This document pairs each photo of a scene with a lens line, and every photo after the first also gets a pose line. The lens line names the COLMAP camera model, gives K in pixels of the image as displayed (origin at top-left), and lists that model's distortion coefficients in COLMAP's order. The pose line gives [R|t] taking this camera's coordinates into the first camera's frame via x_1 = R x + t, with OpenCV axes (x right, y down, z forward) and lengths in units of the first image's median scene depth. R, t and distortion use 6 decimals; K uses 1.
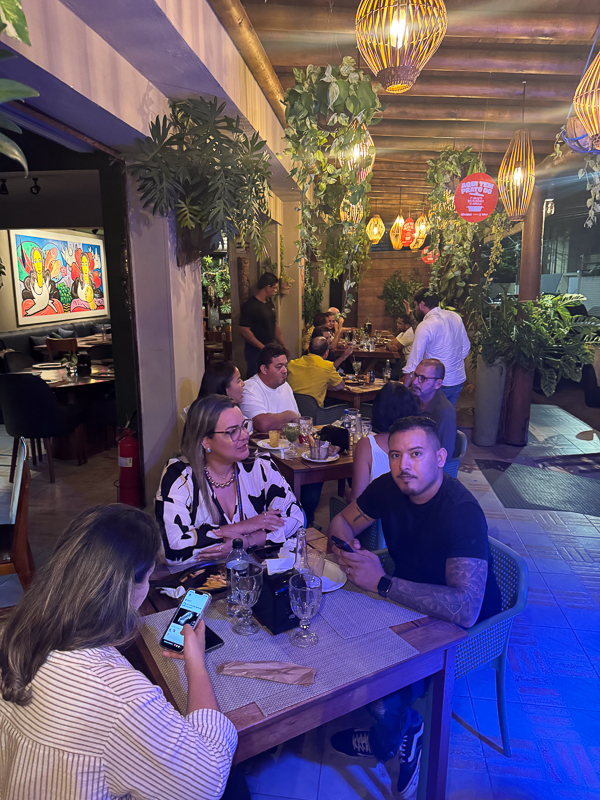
lens RADIAL K [[568.7, 0, 300.0], [0, 568.7, 400.0], [0, 0, 1]] dist [-0.004331, -0.001365]
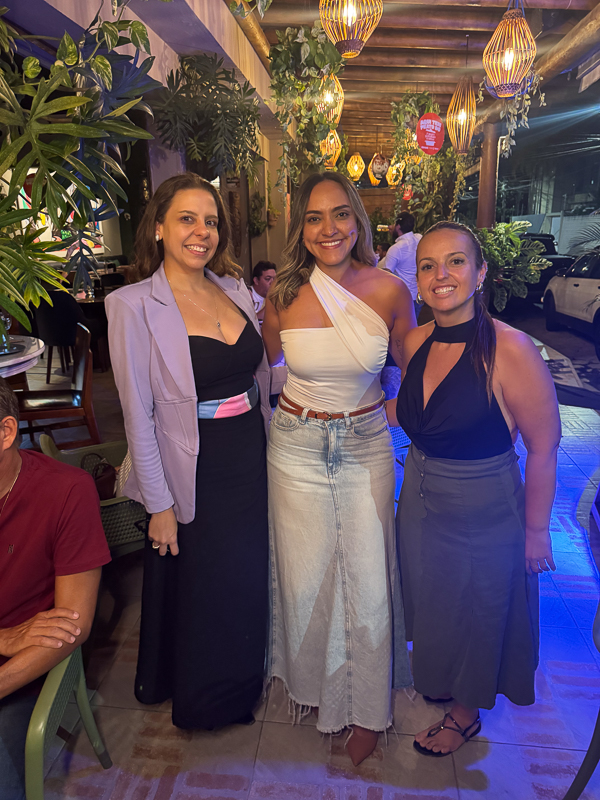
lens RADIAL K [[539.5, 0, 300.0], [0, 539.5, 400.0], [0, 0, 1]] dist [-0.004391, -0.006571]
pose [[0.999830, -0.013278, 0.012783, 0.014531], [0.011783, 0.993790, 0.110646, 0.099522], [-0.014172, -0.110477, 0.993778, -0.263108]]
